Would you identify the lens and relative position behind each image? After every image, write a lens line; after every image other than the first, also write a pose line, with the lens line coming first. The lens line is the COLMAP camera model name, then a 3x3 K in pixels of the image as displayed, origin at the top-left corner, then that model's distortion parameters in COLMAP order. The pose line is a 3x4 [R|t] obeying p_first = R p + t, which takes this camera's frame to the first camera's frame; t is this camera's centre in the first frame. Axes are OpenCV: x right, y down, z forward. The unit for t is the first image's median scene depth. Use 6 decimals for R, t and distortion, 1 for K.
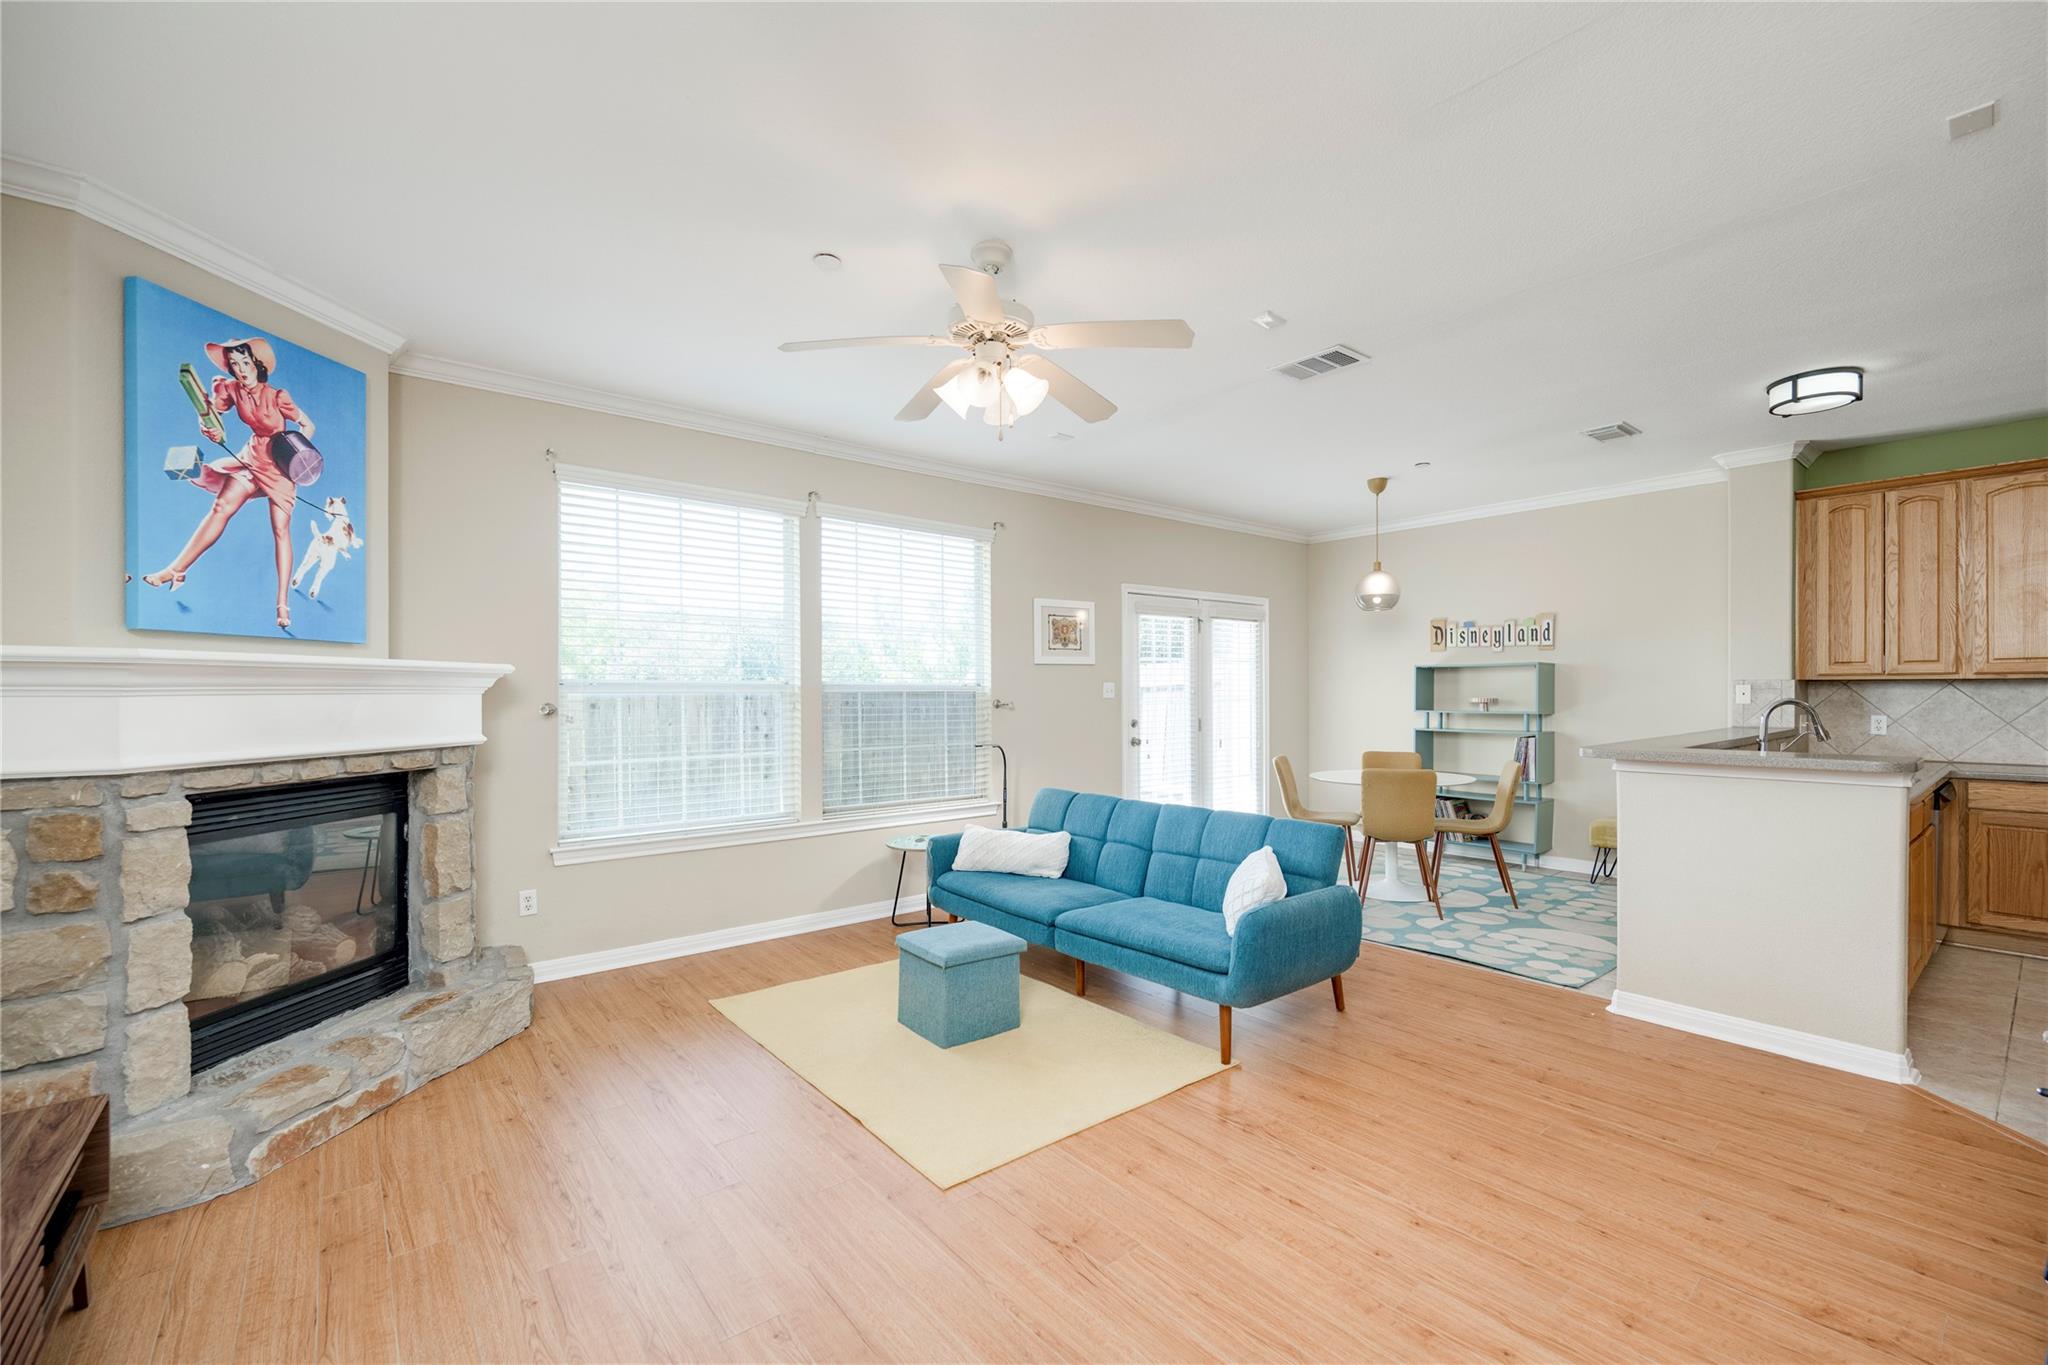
lens RADIAL K [[856.0, 0, 1047.5], [0, 856.0, 694.6], [0, 0, 1]] dist [-0.000754, -0.000332]
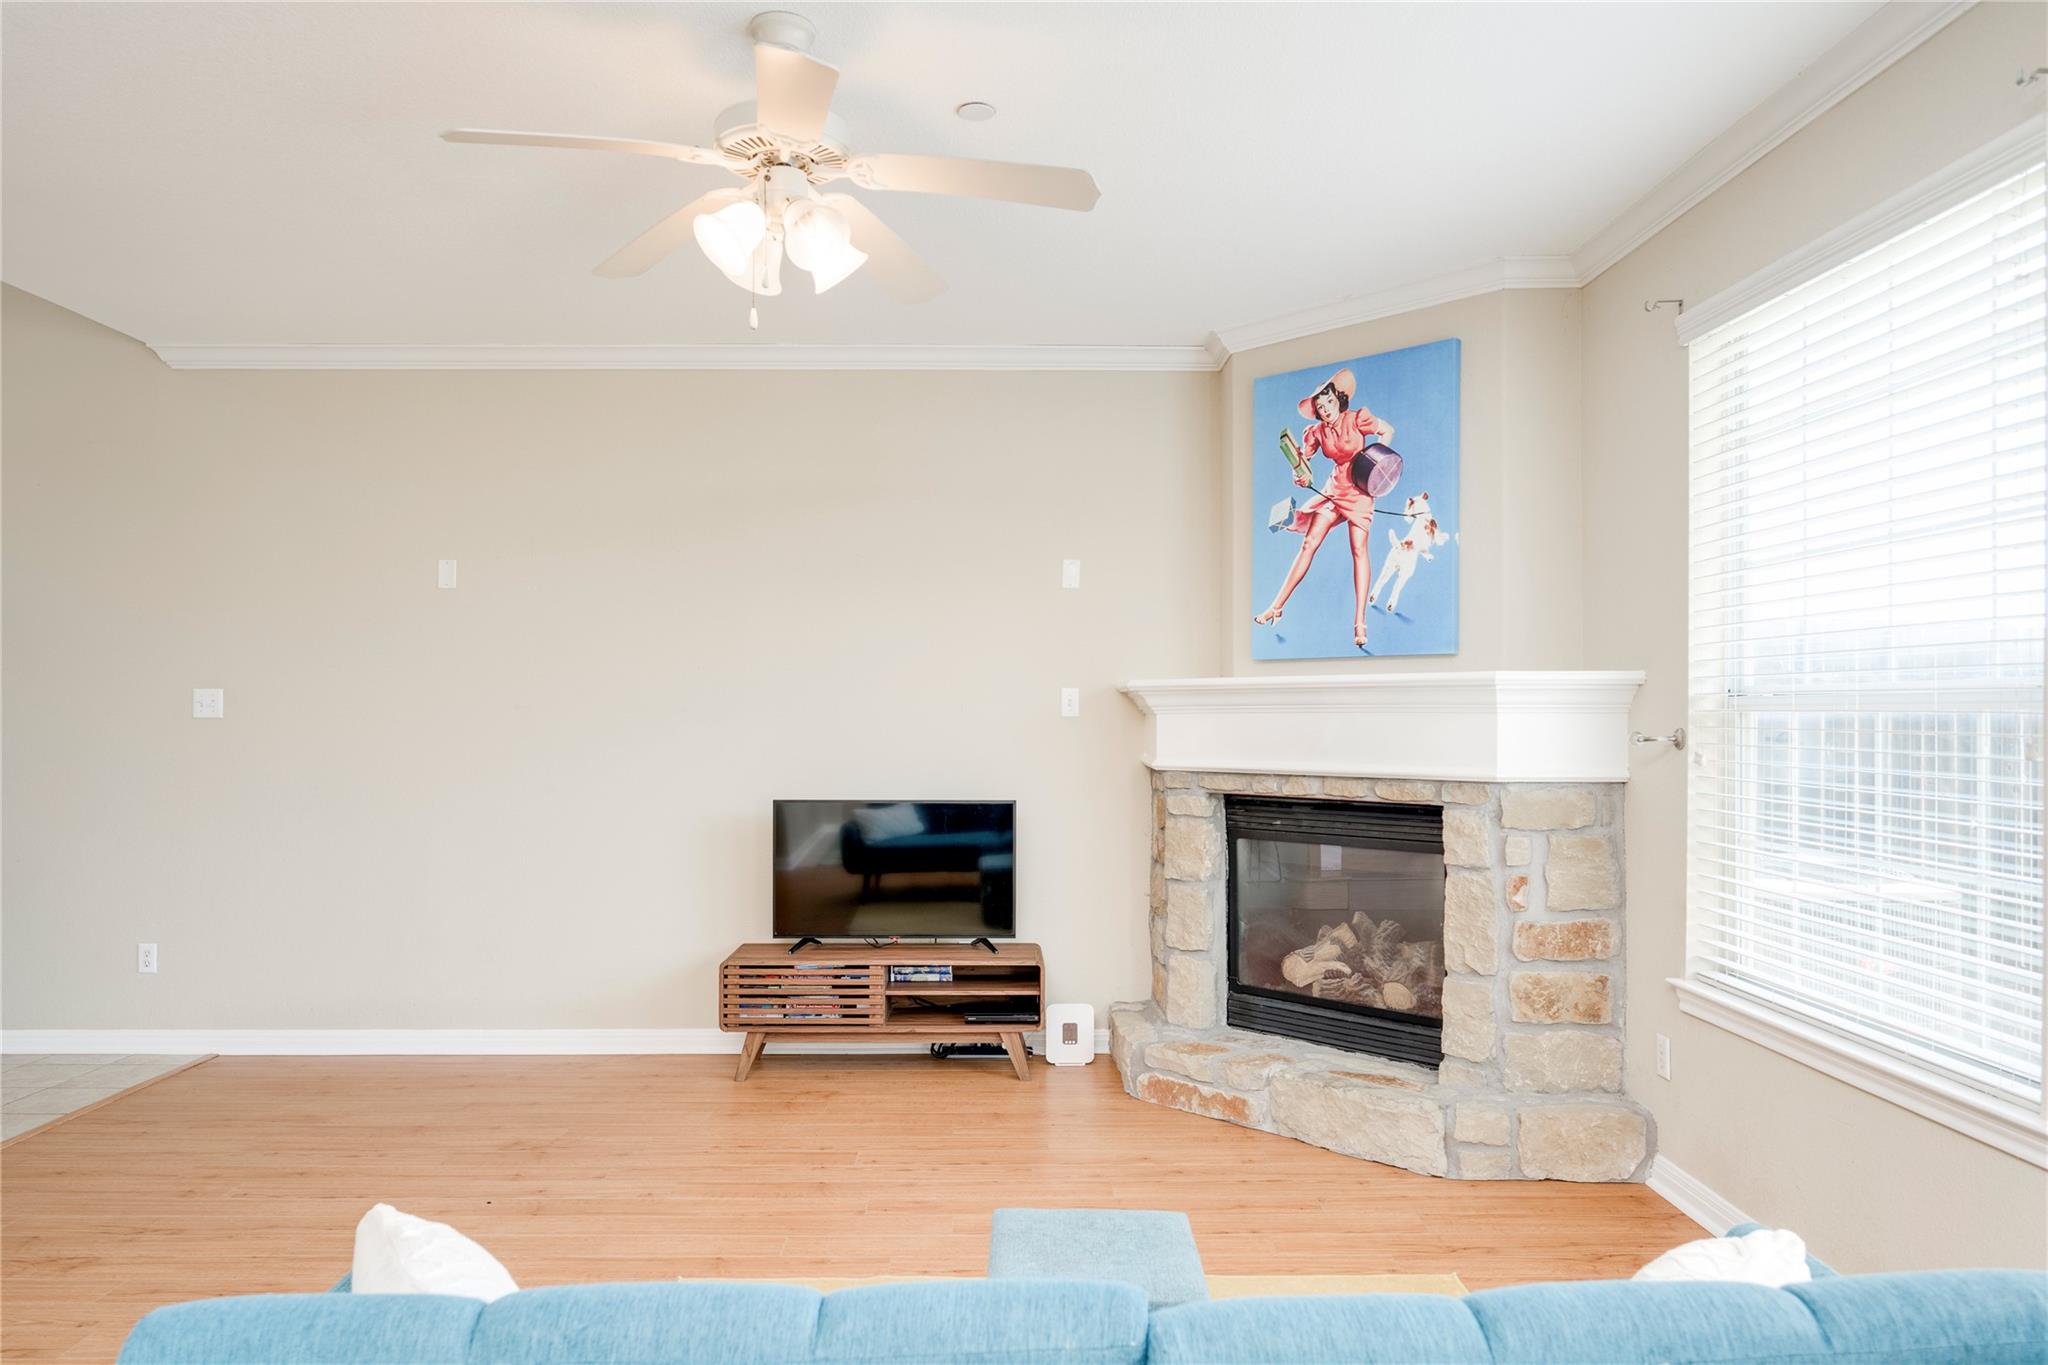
lens RADIAL K [[1309.6, 0, 1004.2], [0, 1309.6, 698.5], [0, 0, 1]] dist [-0.001630, -0.001042]
pose [[-0.637118, -0.005982, -0.770743, 0.413776], [-0.000028, 0.999970, -0.007738, -0.003912], [0.770766, -0.004908, -0.637099, 1.243003]]
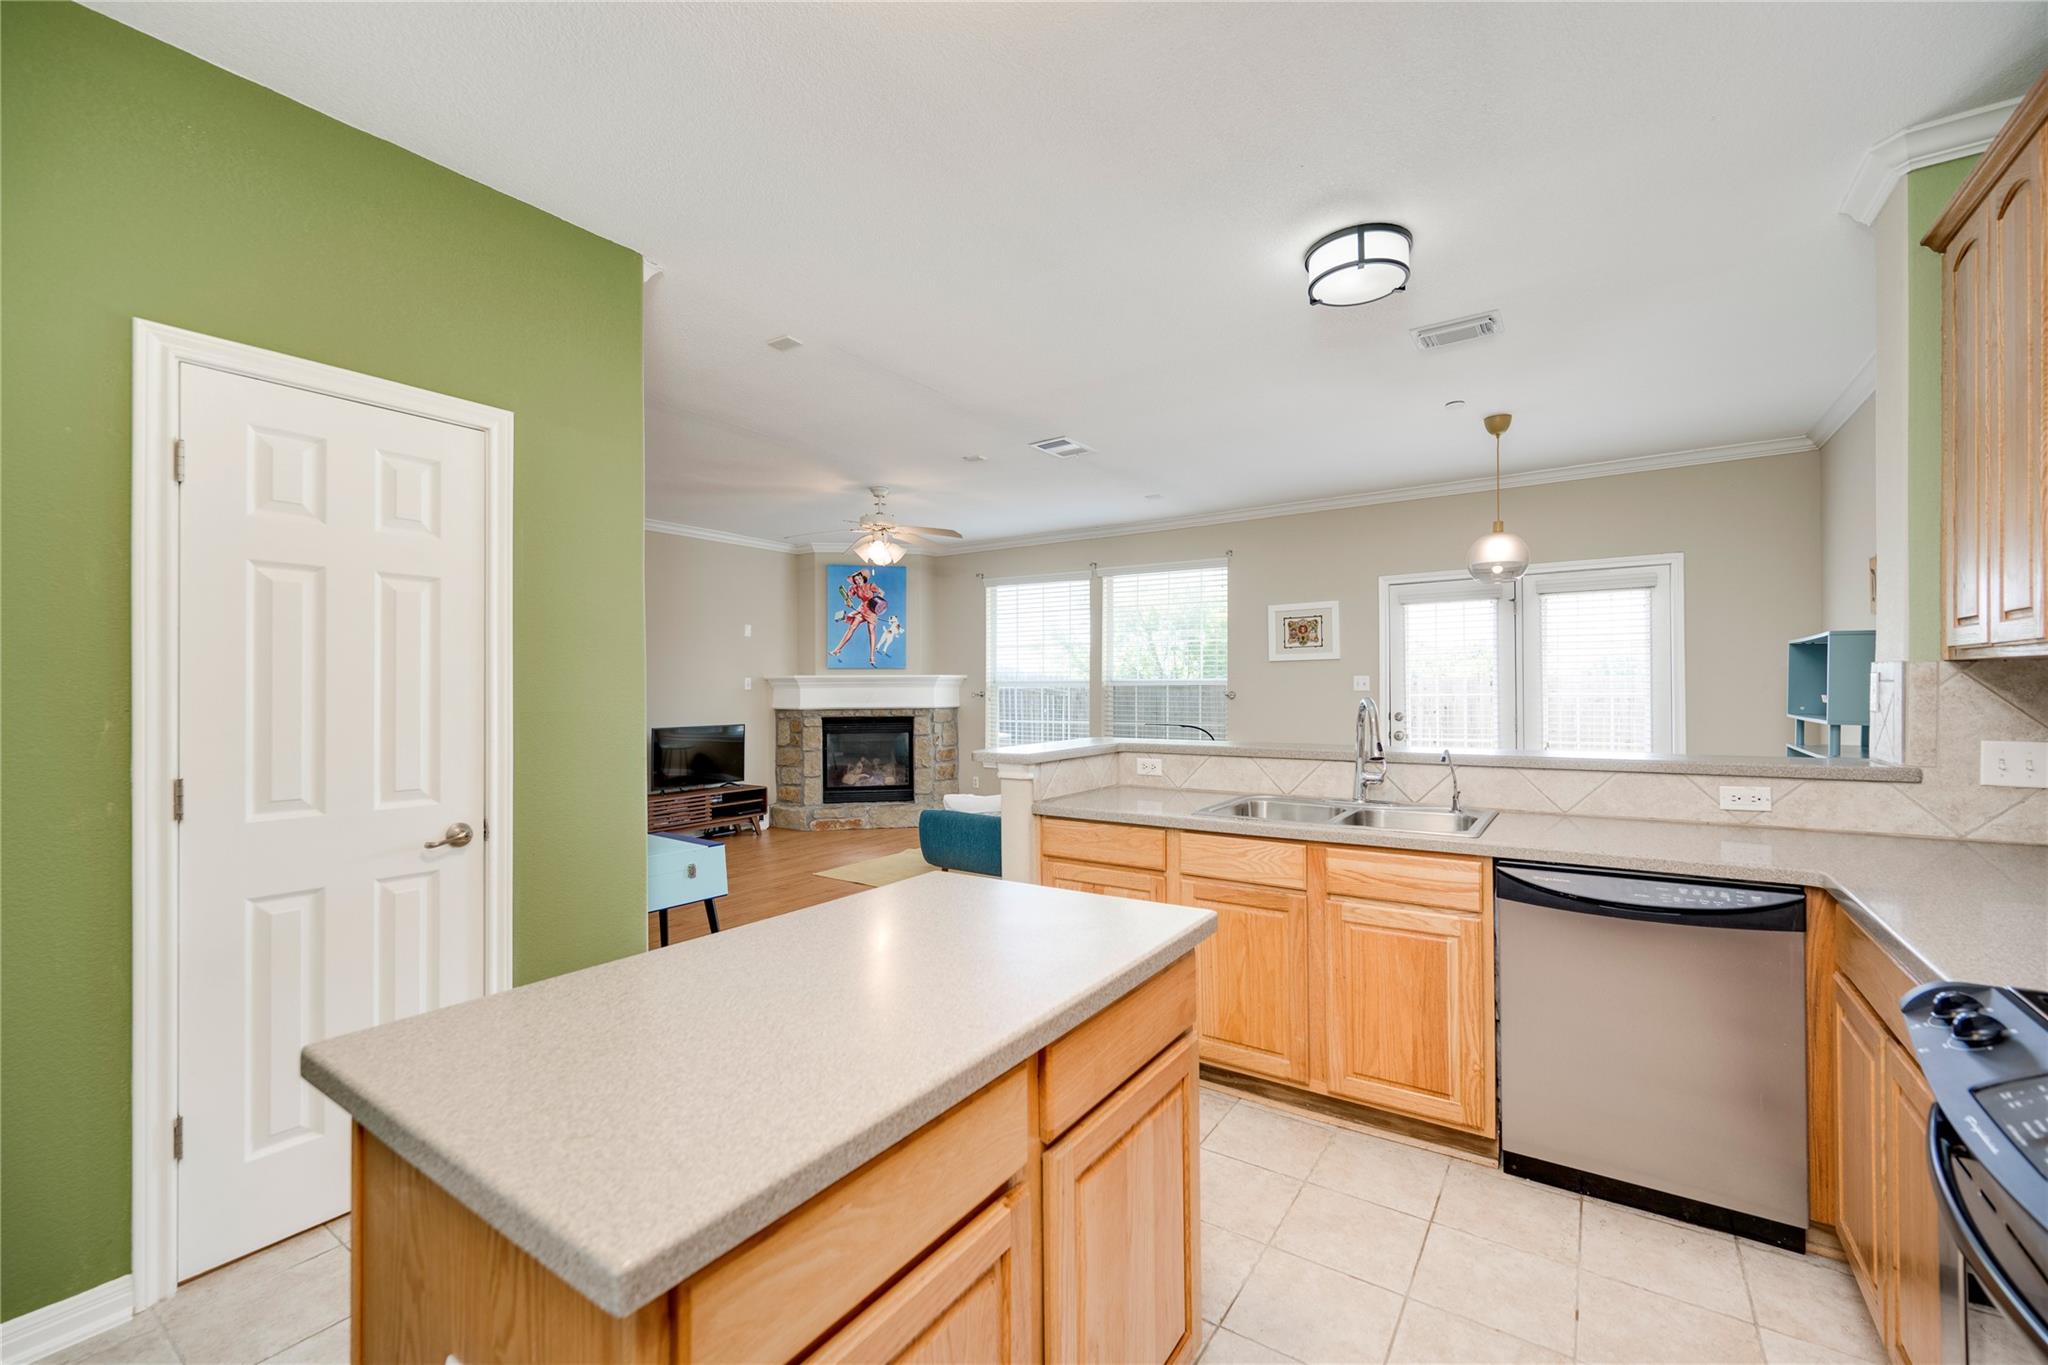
lens RADIAL K [[838.5, 0, 1031.6], [0, 838.5, 688.8], [0, 0, 1]] dist [-0.002222, -0.000331]
pose [[0.274440, 0.004272, -0.961595, 1.511650], [0.001979, 0.999986, 0.005007, -0.007153], [0.961602, -0.003277, 0.274427, 0.553690]]
